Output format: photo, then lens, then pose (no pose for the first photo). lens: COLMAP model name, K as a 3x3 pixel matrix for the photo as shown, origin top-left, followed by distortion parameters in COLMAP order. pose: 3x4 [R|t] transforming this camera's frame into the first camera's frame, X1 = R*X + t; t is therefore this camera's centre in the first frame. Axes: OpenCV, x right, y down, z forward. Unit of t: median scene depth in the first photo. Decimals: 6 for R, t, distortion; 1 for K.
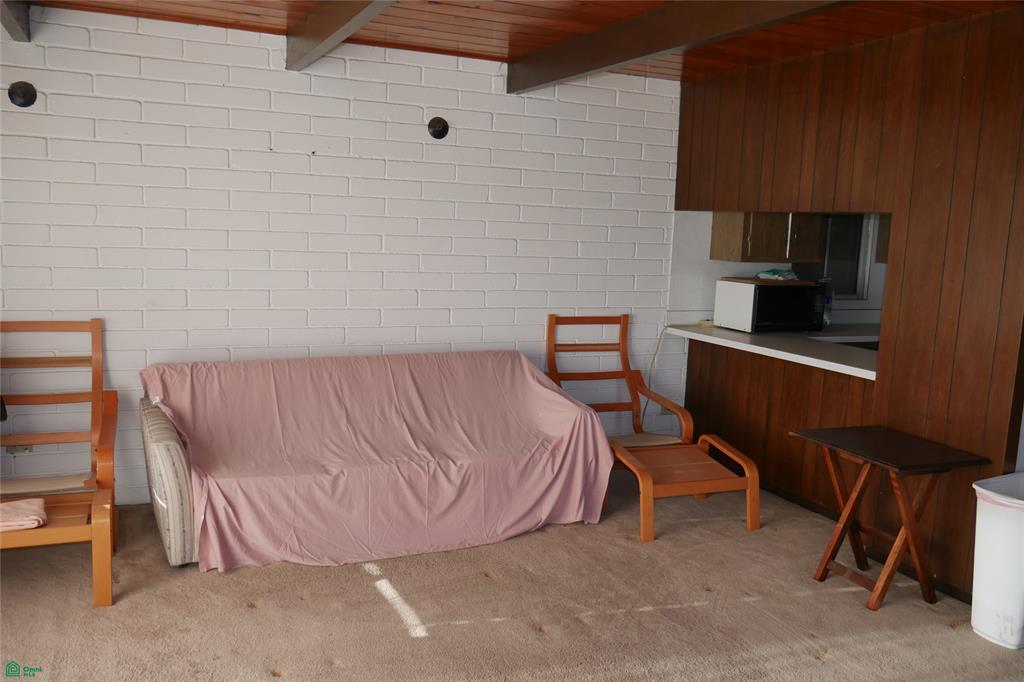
lens RADIAL K [[853.6, 0, 512.0], [0, 853.6, 341.0], [0, 0, 1]] dist [-0.026728, 0.009093]
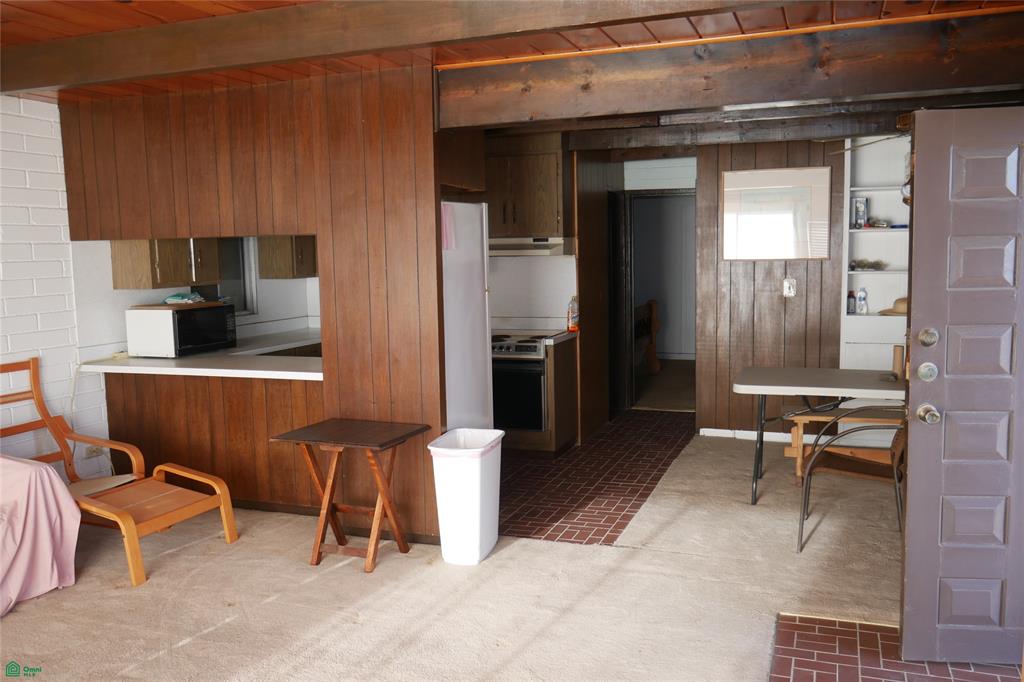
lens RADIAL K [[853.6, 0, 512.0], [0, 853.6, 341.0], [0, 0, 1]] dist [-0.026728, 0.009093]
pose [[0.701780, -0.127996, 0.700801, -0.173055], [0.144467, 0.988857, 0.035939, -0.009442], [-0.697592, 0.076022, 0.712451, 0.002514]]
